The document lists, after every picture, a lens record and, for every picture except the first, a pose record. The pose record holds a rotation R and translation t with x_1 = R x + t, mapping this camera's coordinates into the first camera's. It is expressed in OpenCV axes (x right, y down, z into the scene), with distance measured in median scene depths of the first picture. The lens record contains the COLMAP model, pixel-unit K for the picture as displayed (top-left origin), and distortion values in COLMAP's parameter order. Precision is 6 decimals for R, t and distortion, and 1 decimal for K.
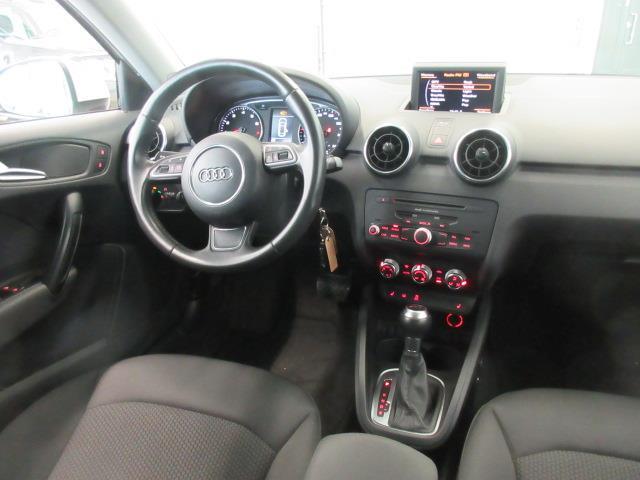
lens RADIAL K [[481.1, 0, 318.7], [0, 481.1, 235.7], [0, 0, 1]] dist [0.011878, -0.005367]
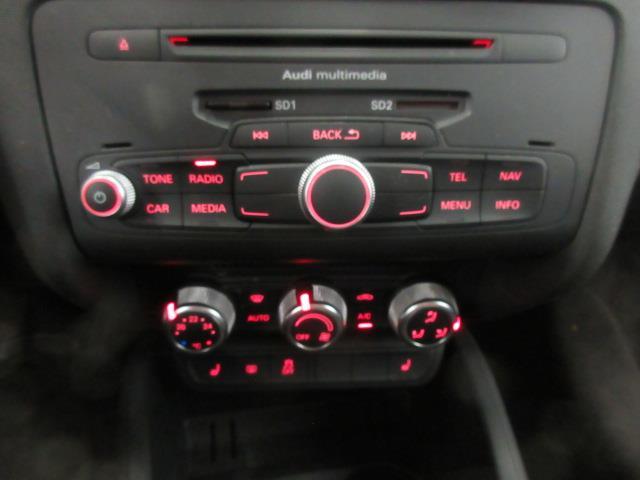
lens RADIAL K [[481.1, 0, 321.8], [0, 481.1, 238.1], [0, 0, 1]] dist [0.011878, -0.005367]
pose [[0.883787, -0.187145, 0.428832, 0.105246], [0.135493, 0.979621, 0.148272, -0.011819], [-0.447841, -0.072937, 0.891133, 0.774810]]
